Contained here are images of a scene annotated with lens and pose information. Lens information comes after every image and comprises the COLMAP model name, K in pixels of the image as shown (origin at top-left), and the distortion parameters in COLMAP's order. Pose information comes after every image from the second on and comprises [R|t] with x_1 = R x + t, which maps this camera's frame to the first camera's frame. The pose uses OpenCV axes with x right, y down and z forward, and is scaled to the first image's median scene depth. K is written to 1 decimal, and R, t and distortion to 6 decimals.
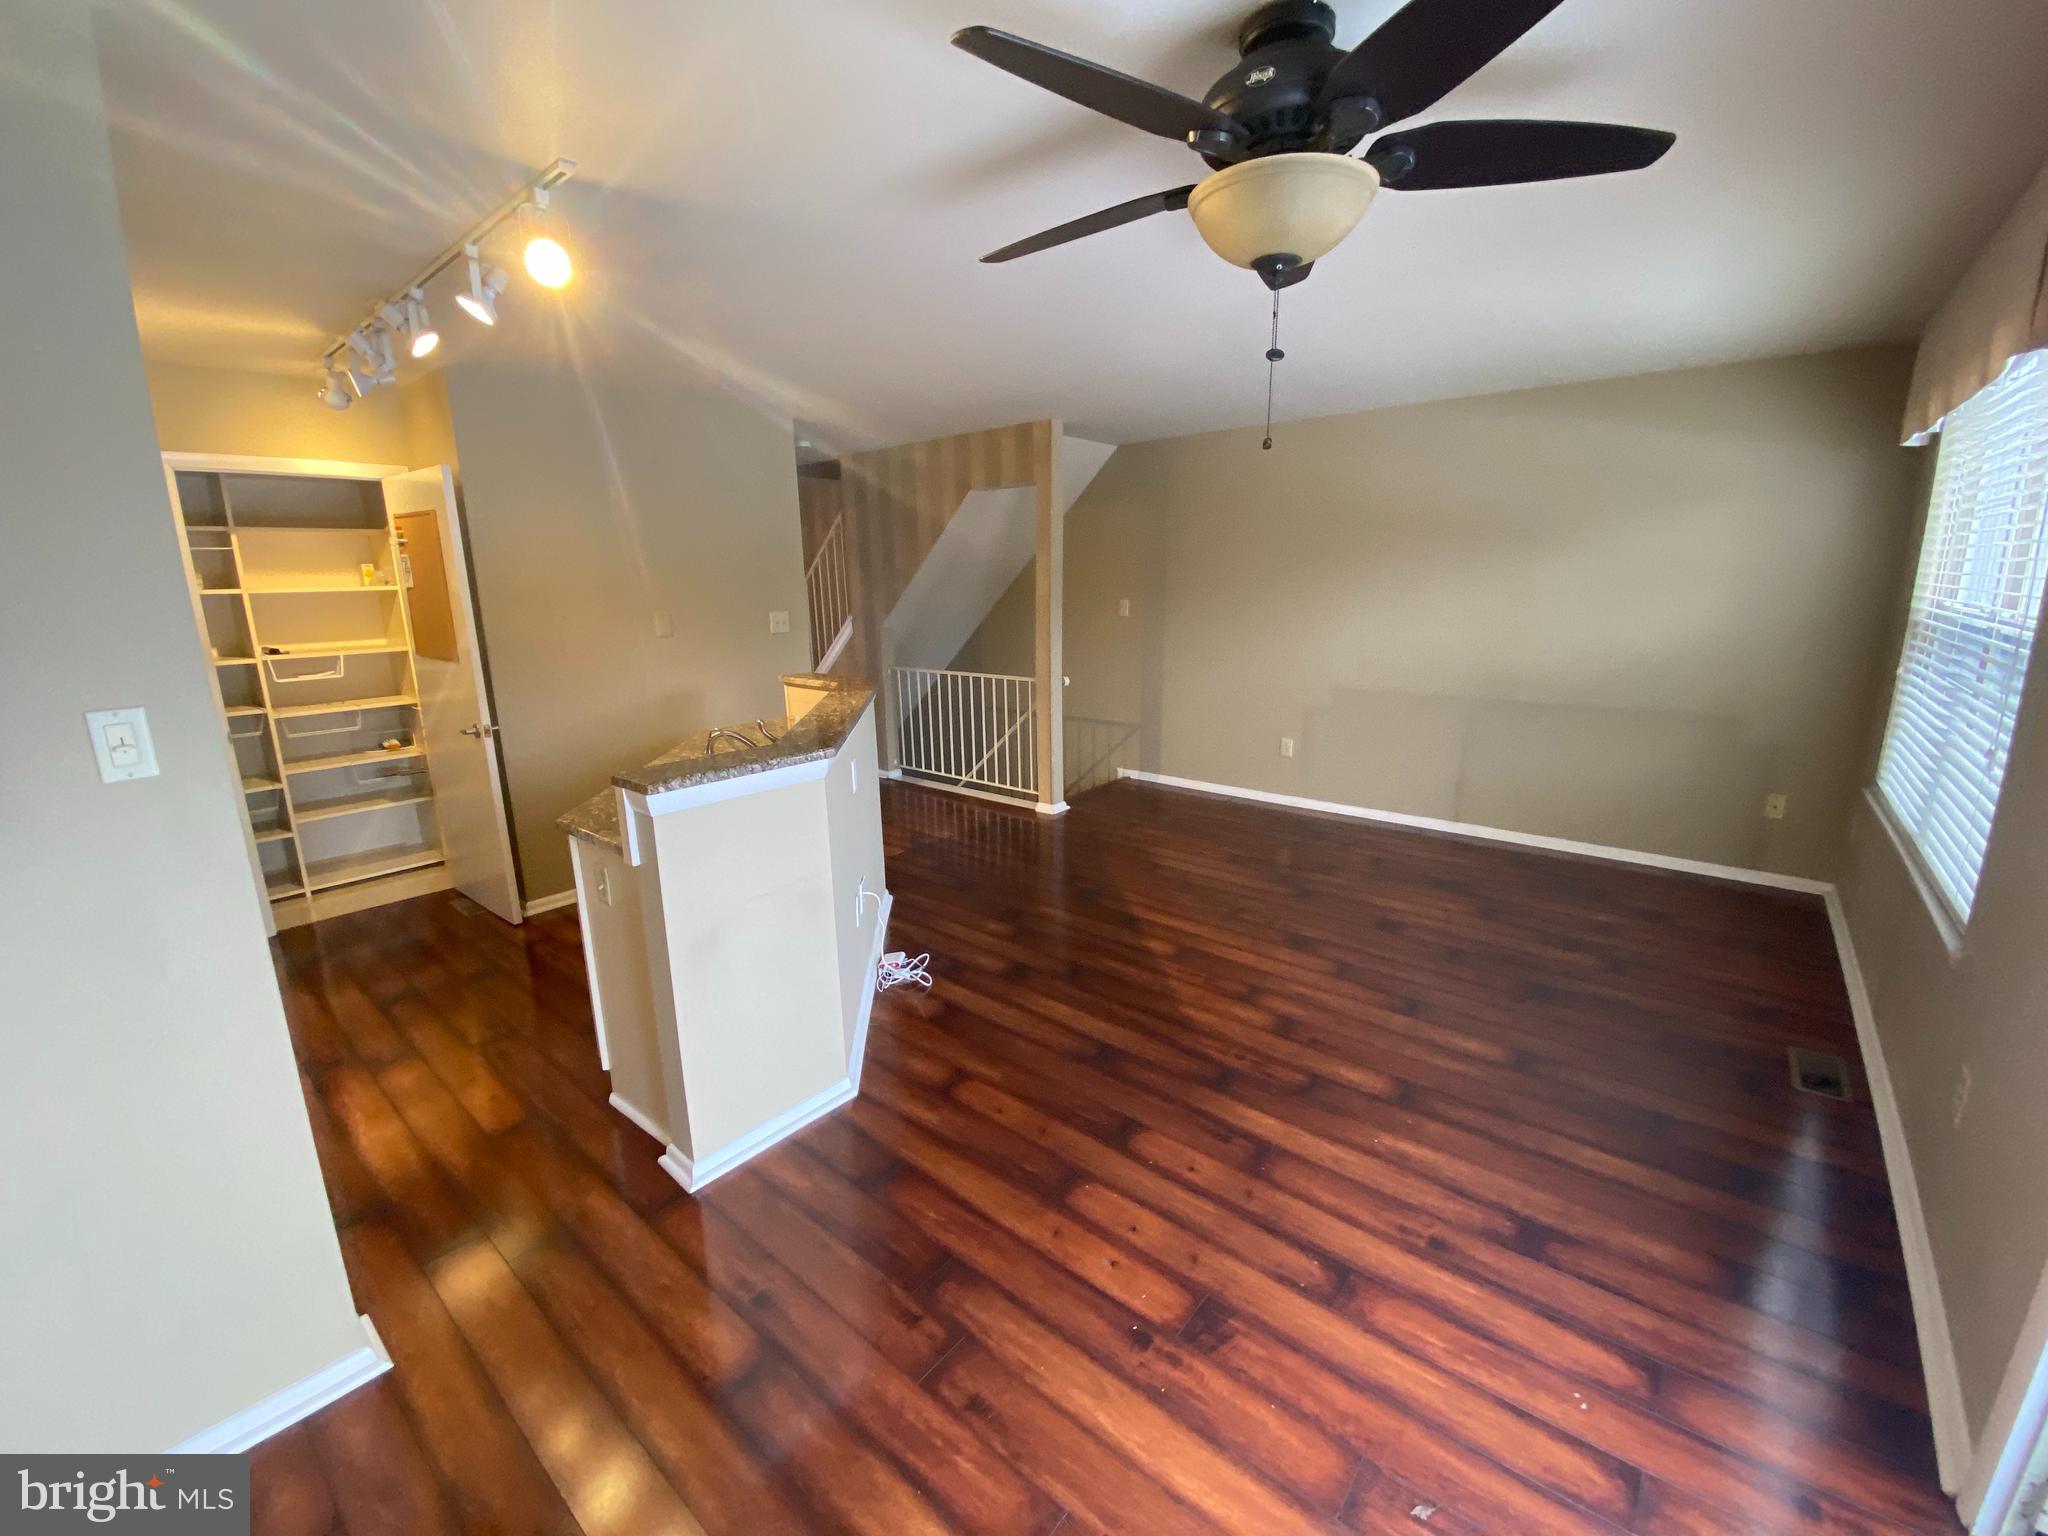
lens RADIAL K [[815.7, 0, 1023.2], [0, 815.7, 761.7], [0, 0, 1]] dist [-0.000123, -0.013135]
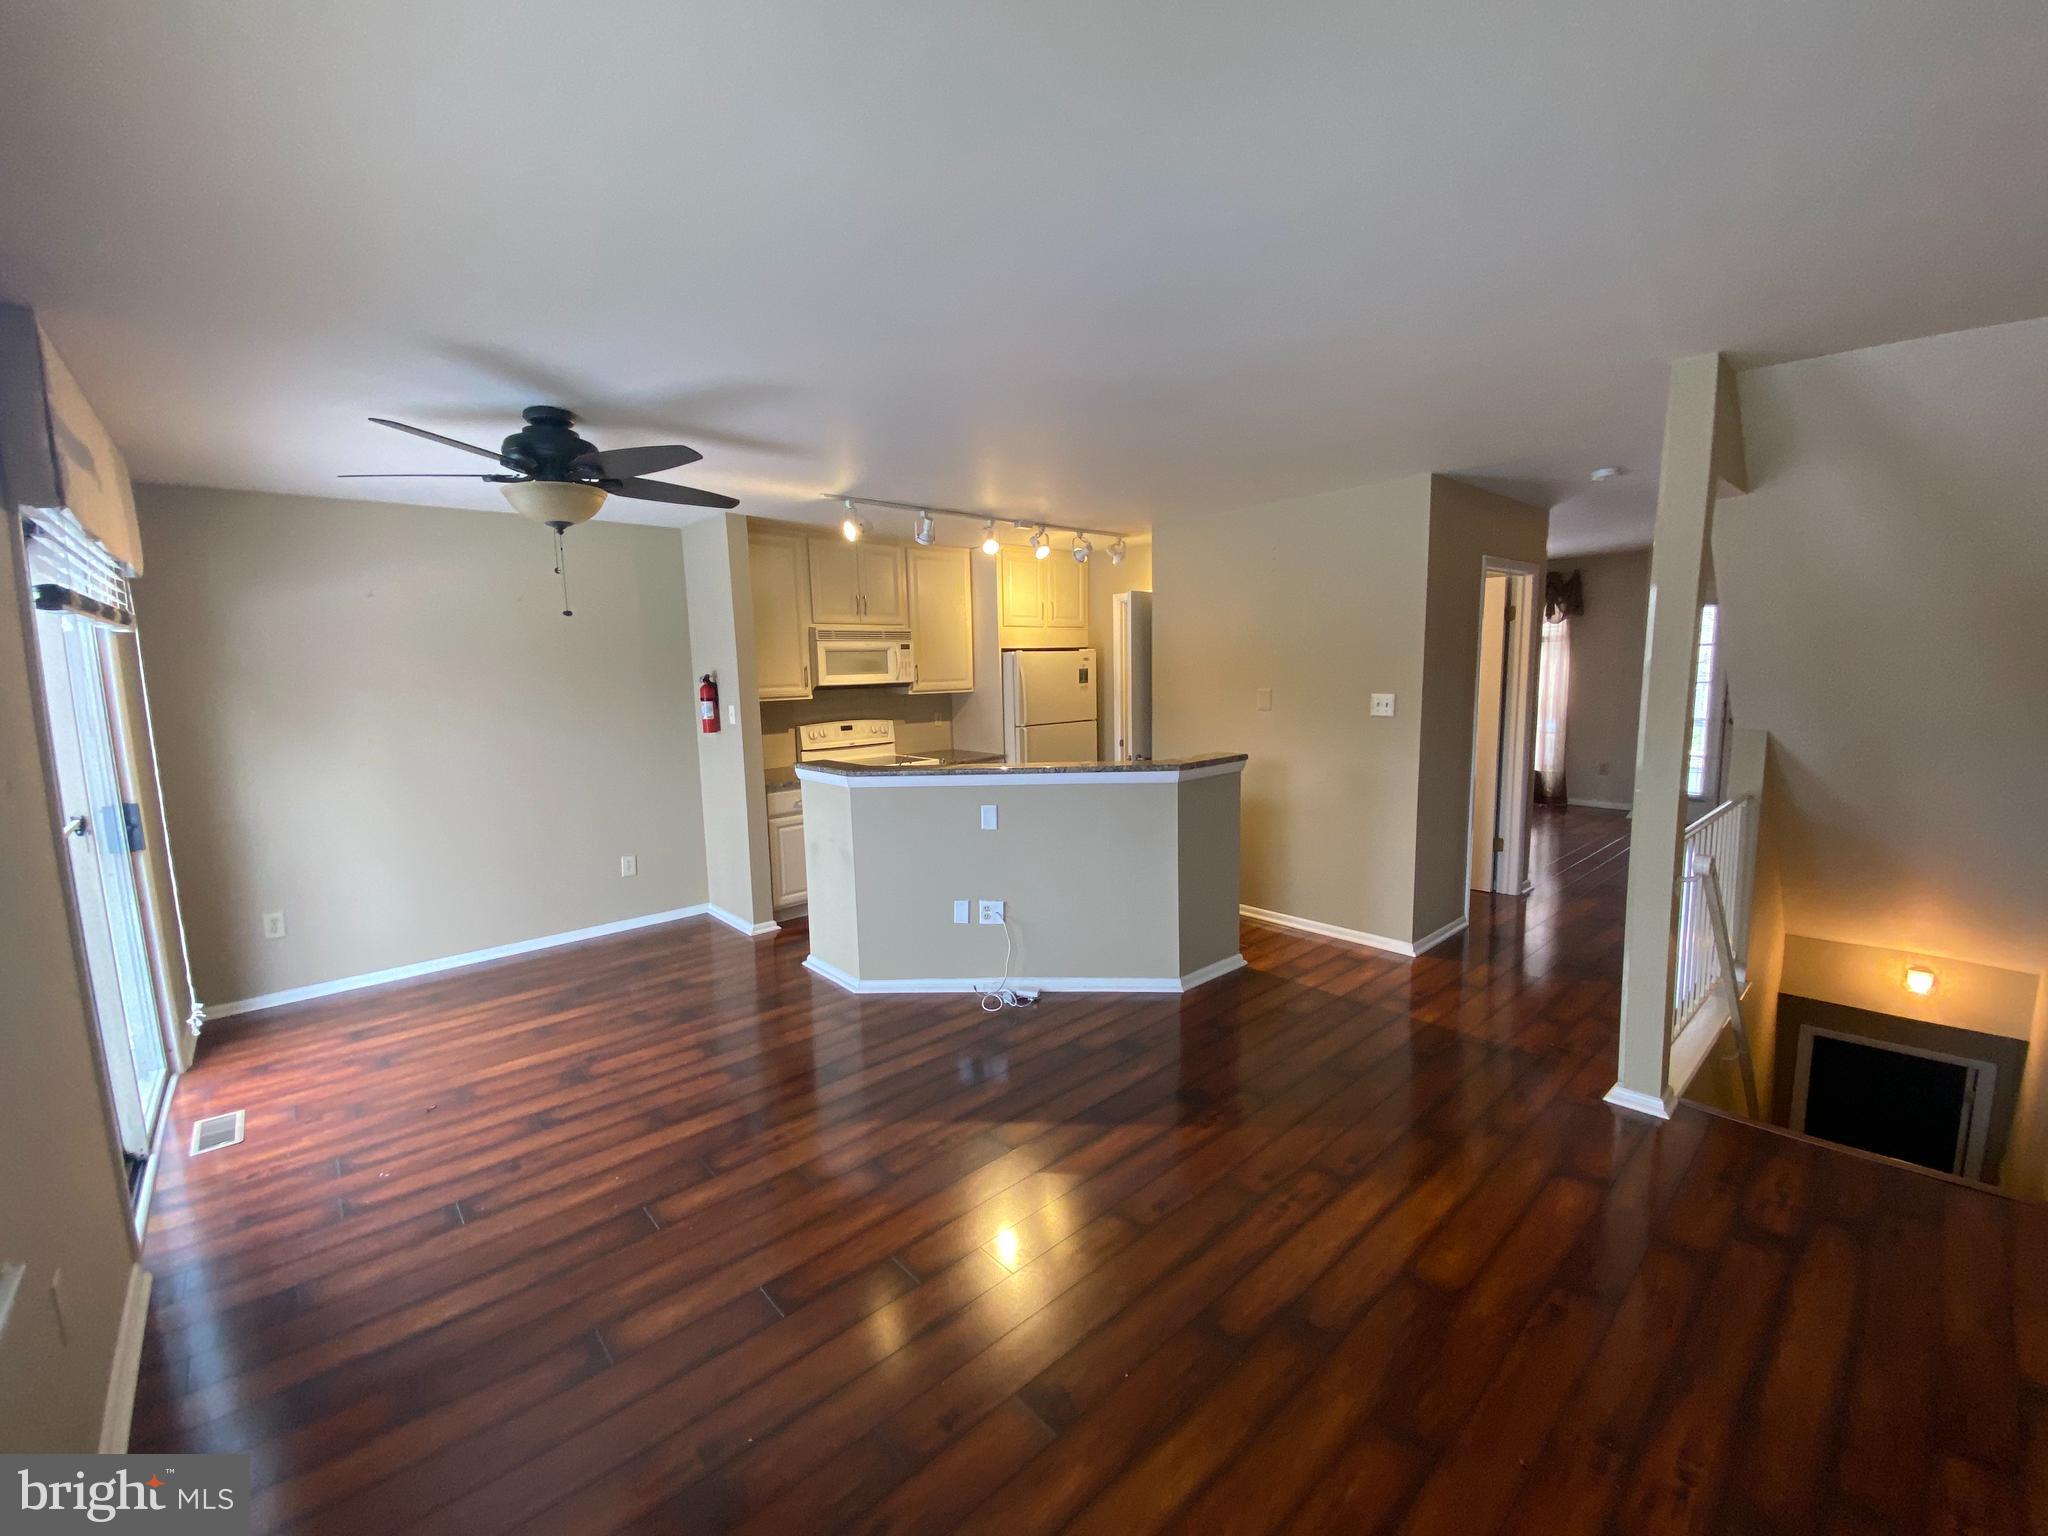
lens RADIAL K [[854.3, 0, 1021.7], [0, 854.3, 738.7], [0, 0, 1]] dist [-0.000468, -0.000180]
pose [[-0.134667, 0.122695, -0.983265, 1.544530], [-0.198083, 0.968942, 0.148037, -0.441896], [0.970890, 0.214704, -0.106181, 1.640956]]
